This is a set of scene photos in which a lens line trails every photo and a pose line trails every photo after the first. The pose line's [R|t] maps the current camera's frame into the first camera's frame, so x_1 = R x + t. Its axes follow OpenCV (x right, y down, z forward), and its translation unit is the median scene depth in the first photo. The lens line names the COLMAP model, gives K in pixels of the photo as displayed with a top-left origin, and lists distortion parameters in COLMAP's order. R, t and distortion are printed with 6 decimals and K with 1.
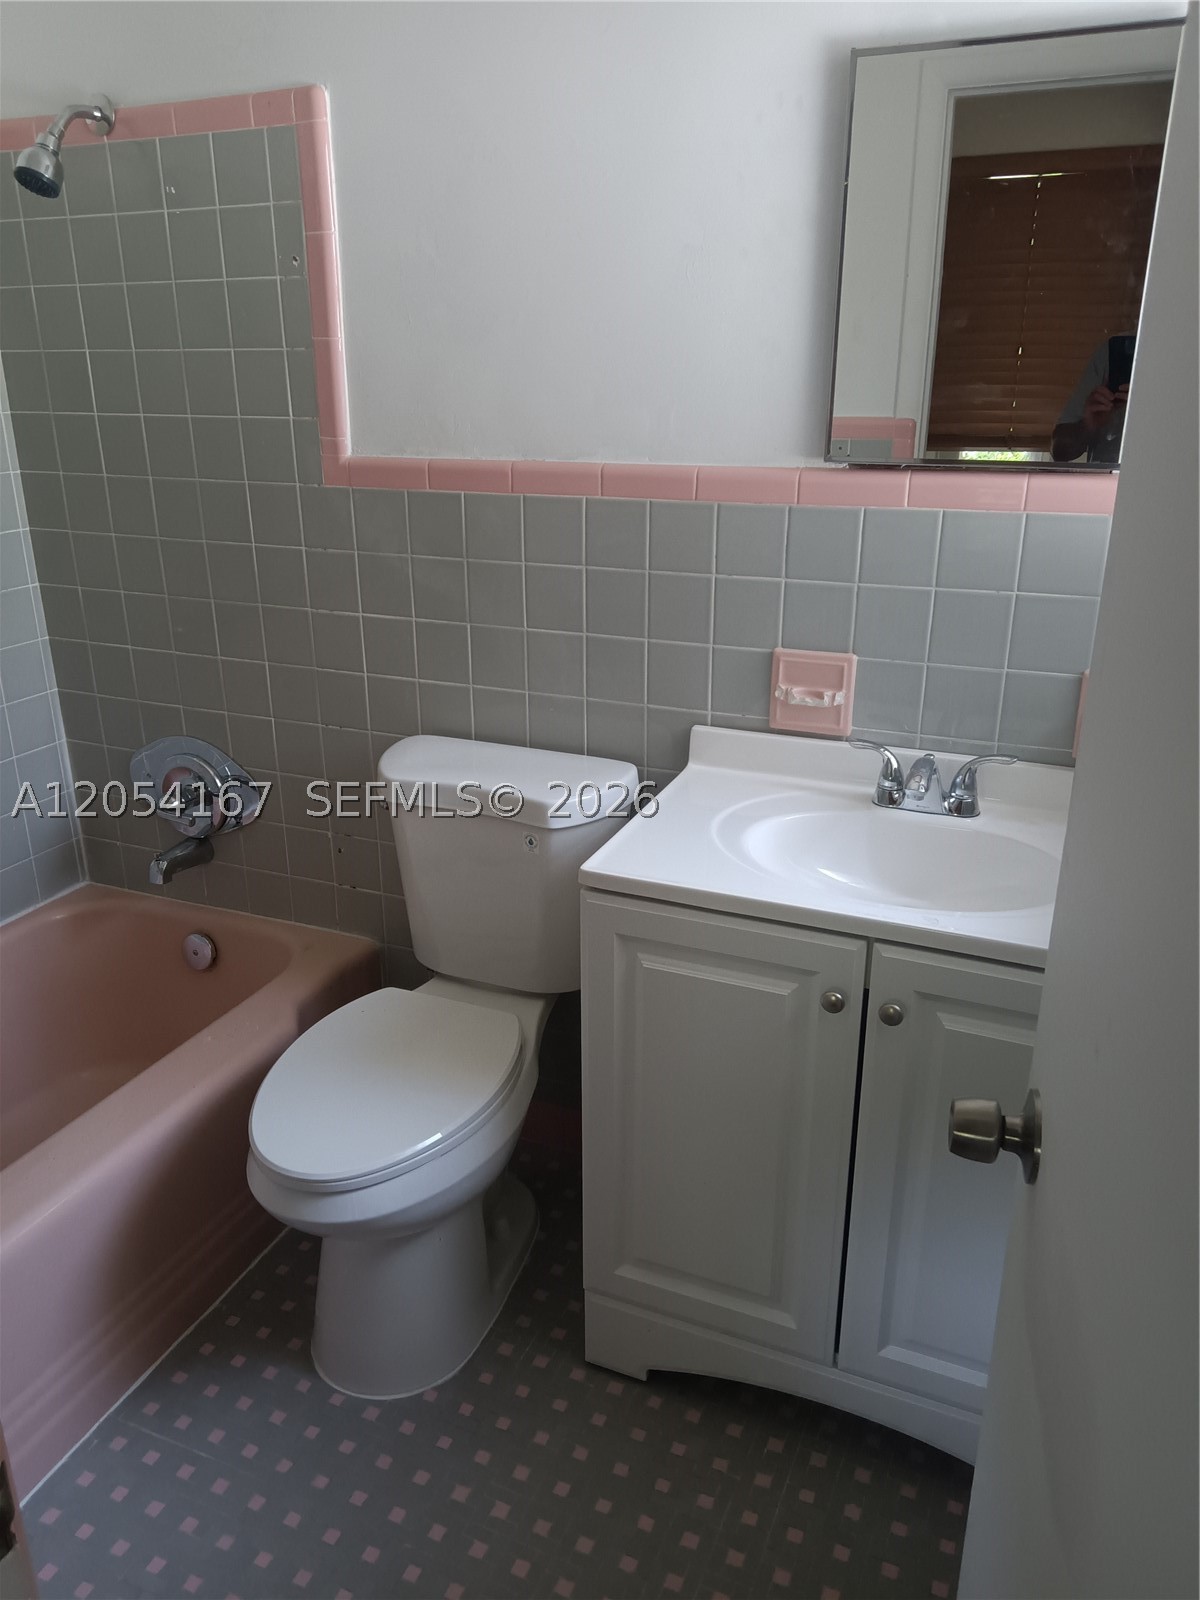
lens RADIAL K [[1211.2, 0, 596.0], [0, 1211.2, 807.3], [0, 0, 1]] dist [0.066664, -0.088956]
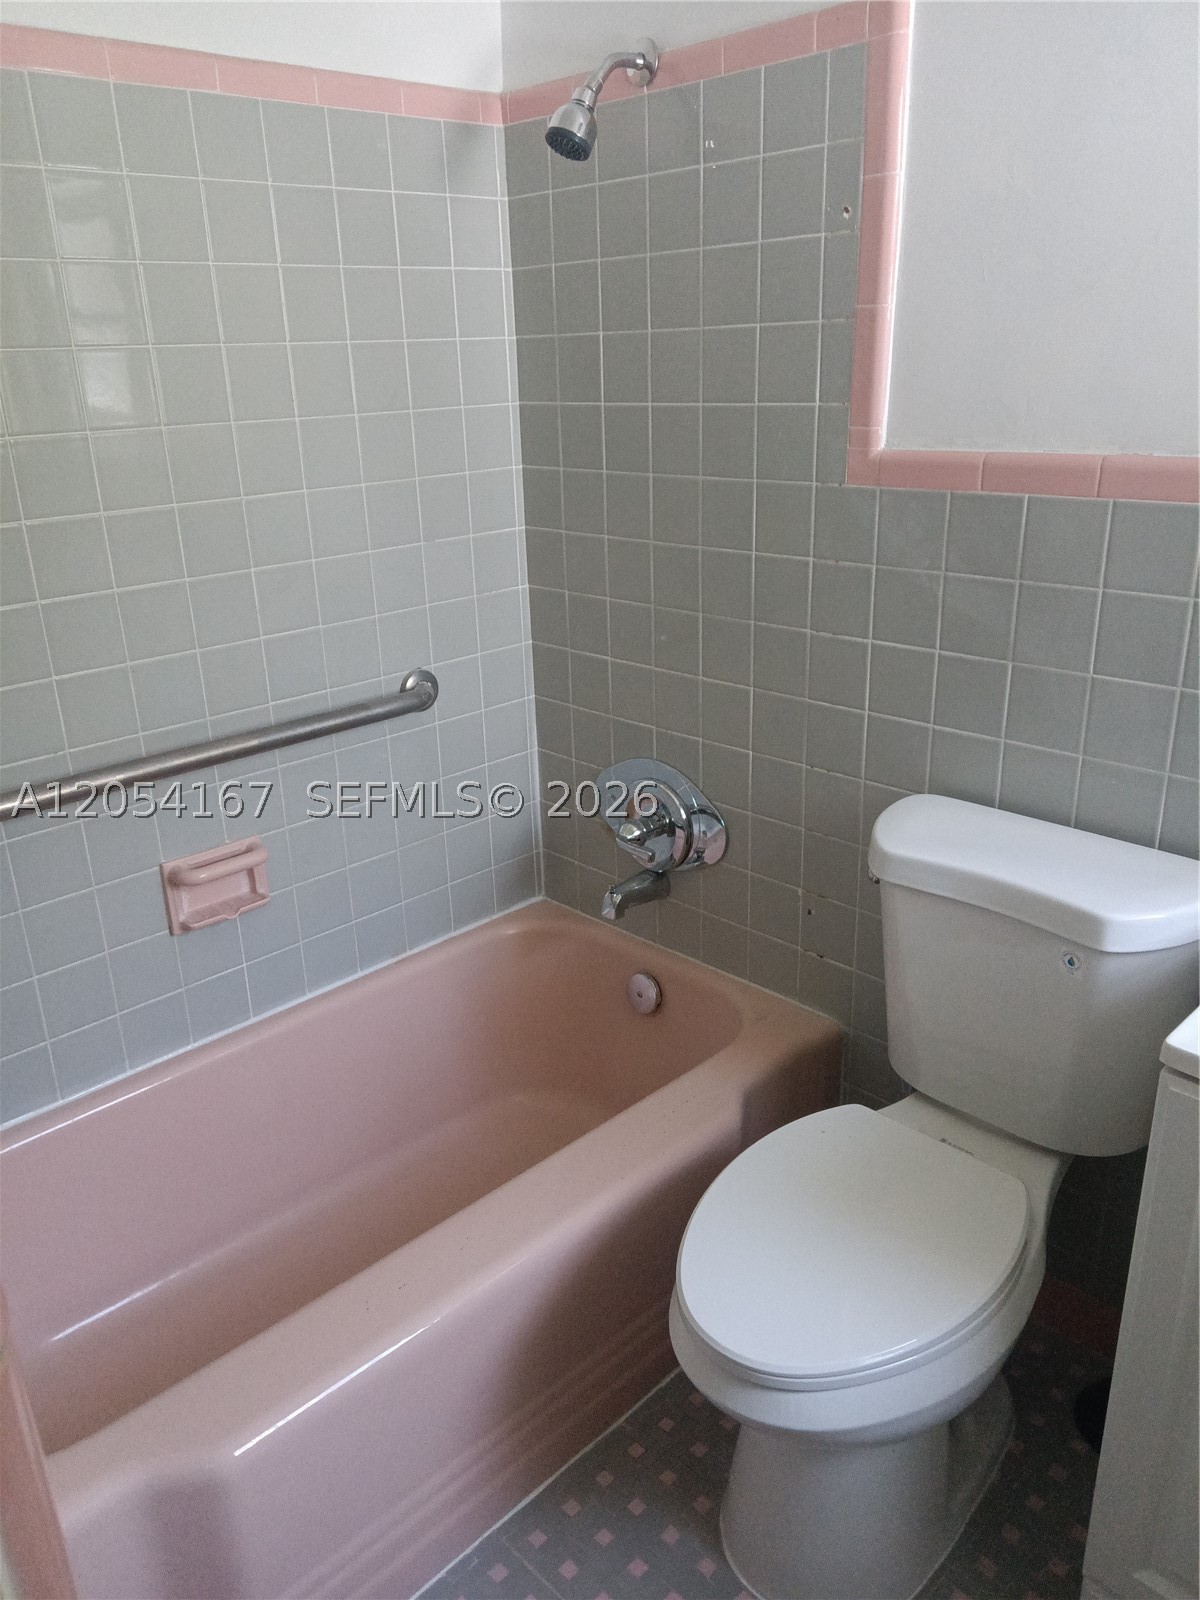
lens RADIAL K [[1211.2, 0, 596.0], [0, 1211.2, 807.3], [0, 0, 1]] dist [0.066664, -0.088956]
pose [[0.927516, 0.109325, -0.357438, -0.063996], [-0.107100, 0.993906, 0.026080, -0.052620], [0.358111, 0.014092, 0.933573, 0.178403]]
